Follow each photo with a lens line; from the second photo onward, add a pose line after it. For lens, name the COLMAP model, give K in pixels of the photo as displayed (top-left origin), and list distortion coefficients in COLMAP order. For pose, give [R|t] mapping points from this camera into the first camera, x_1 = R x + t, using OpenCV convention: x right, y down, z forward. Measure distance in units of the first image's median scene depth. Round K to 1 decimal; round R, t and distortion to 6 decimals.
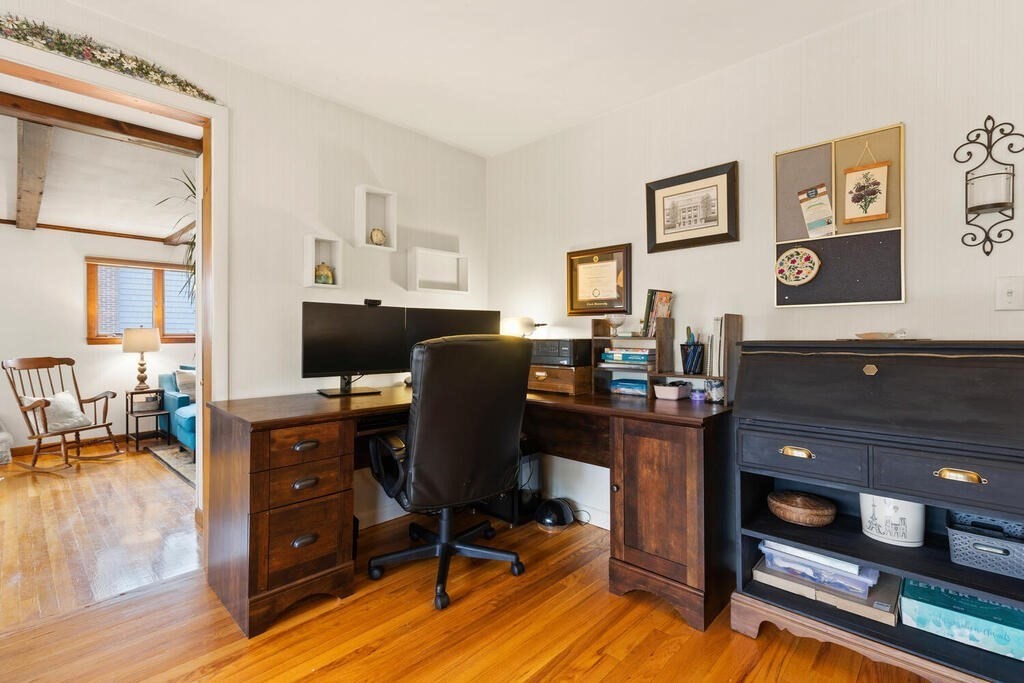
lens RADIAL K [[468.9, 0, 508.3], [0, 468.9, 334.4], [0, 0, 1]] dist [0.004313, -0.001365]
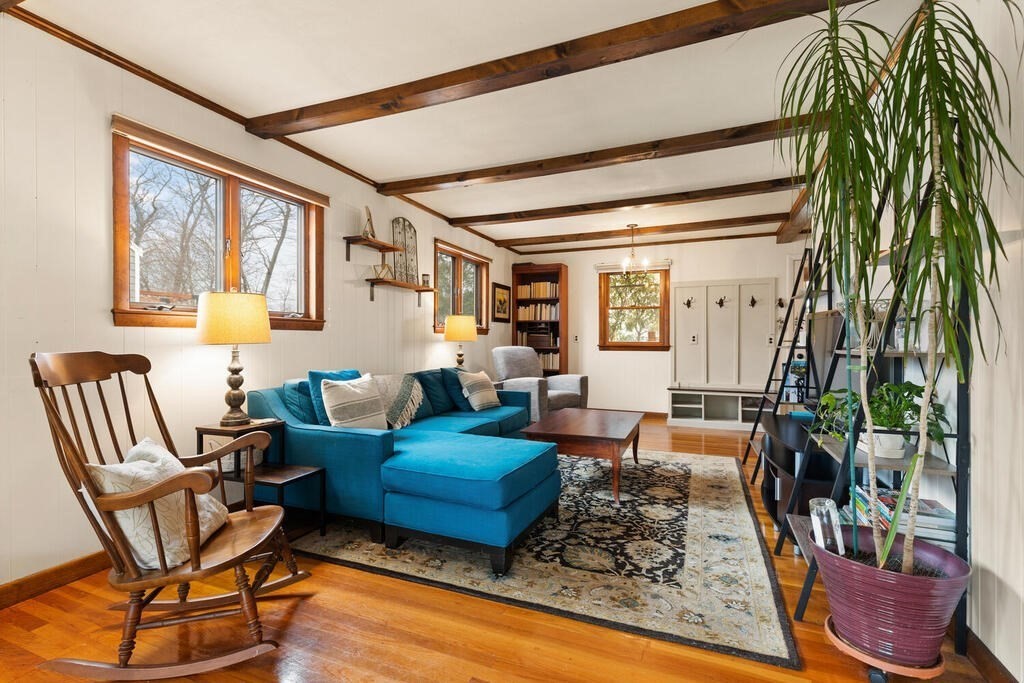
lens RADIAL K [[468.9, 0, 515.3], [0, 468.9, 341.8], [0, 0, 1]] dist [0.004313, -0.001365]
pose [[0.933359, 0.002285, 0.358938, -0.688983], [-0.002841, 0.999995, 0.001020, 0.034074], [-0.358934, -0.001972, 0.933361, 0.461078]]
